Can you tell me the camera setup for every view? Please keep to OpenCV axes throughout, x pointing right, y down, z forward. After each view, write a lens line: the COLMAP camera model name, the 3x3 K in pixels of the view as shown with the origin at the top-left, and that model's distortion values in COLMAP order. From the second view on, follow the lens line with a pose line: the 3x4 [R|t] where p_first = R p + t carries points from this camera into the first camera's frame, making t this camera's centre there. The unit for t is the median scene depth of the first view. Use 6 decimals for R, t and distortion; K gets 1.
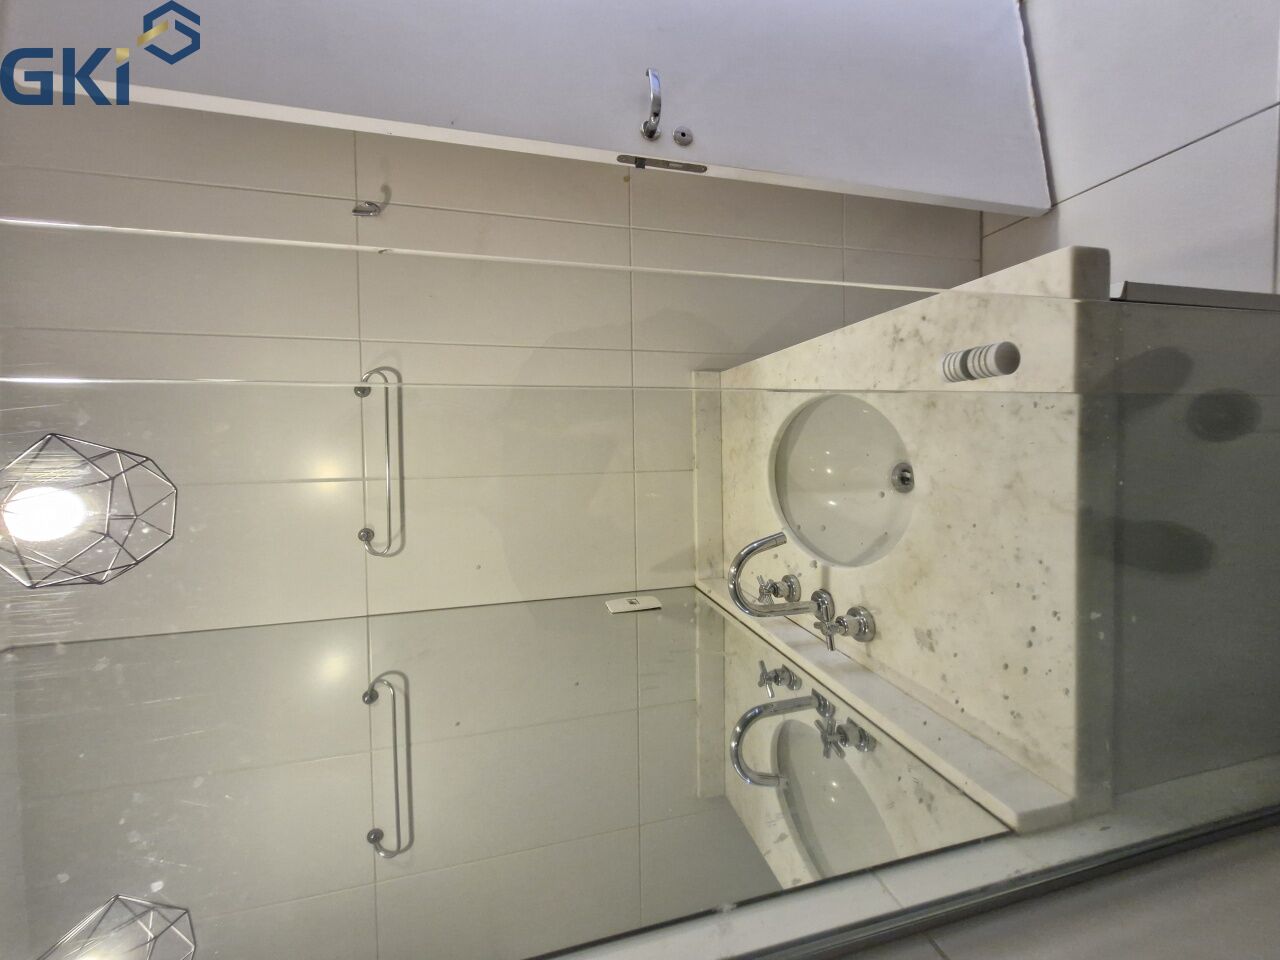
lens RADIAL K [[503.1, 0, 645.8], [0, 503.1, 459.8], [0, 0, 1]] dist [0.004952, -0.000202]
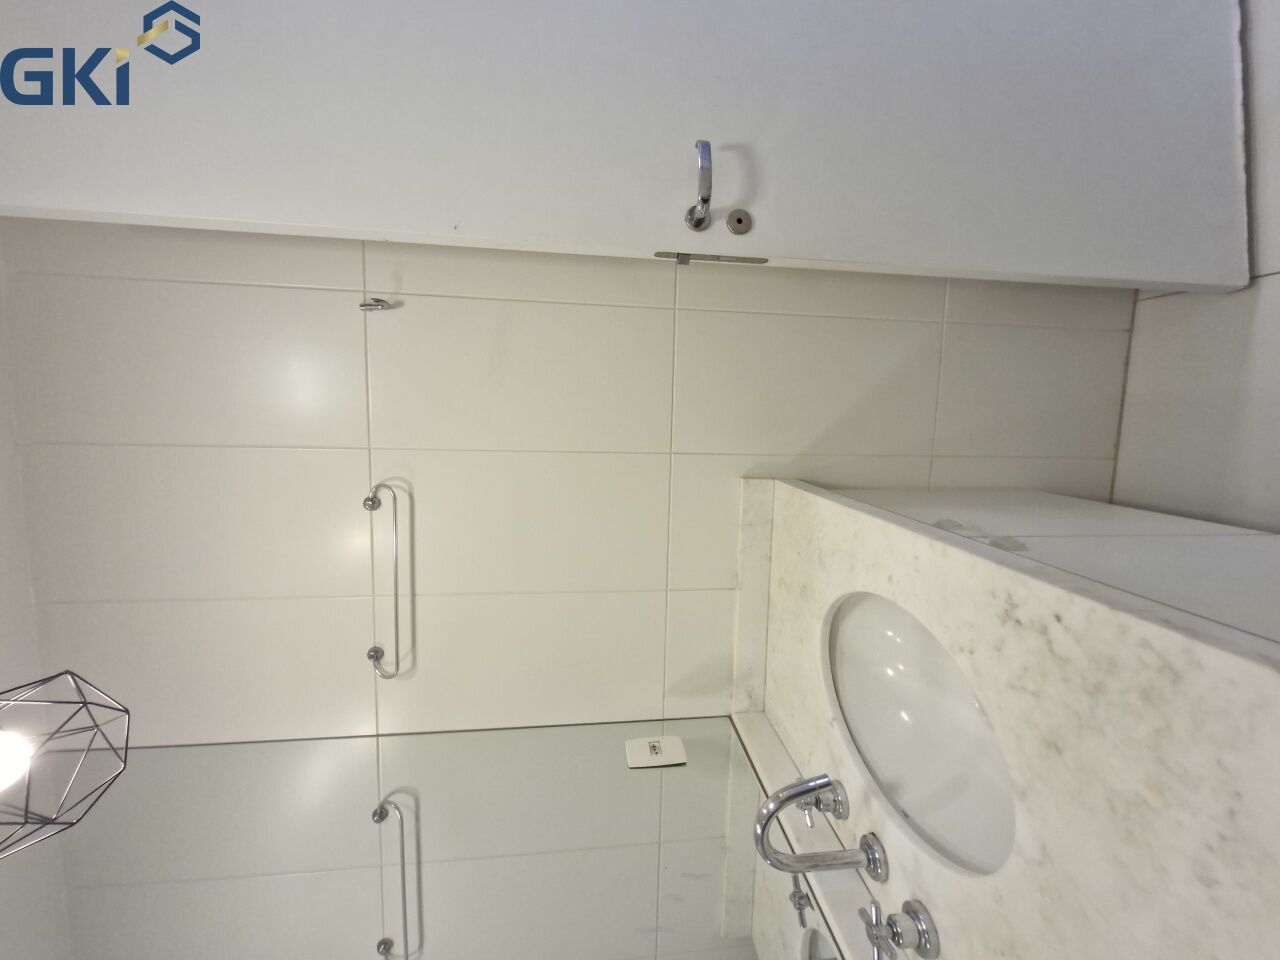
lens RADIAL K [[503.1, 0, 645.8], [0, 503.1, 459.8], [0, 0, 1]] dist [0.004952, -0.000202]
pose [[0.990633, 0.052280, -0.126145, 0.045003], [-0.042357, 0.995886, 0.080101, -0.308969], [0.129813, -0.074008, 0.988773, 0.160212]]
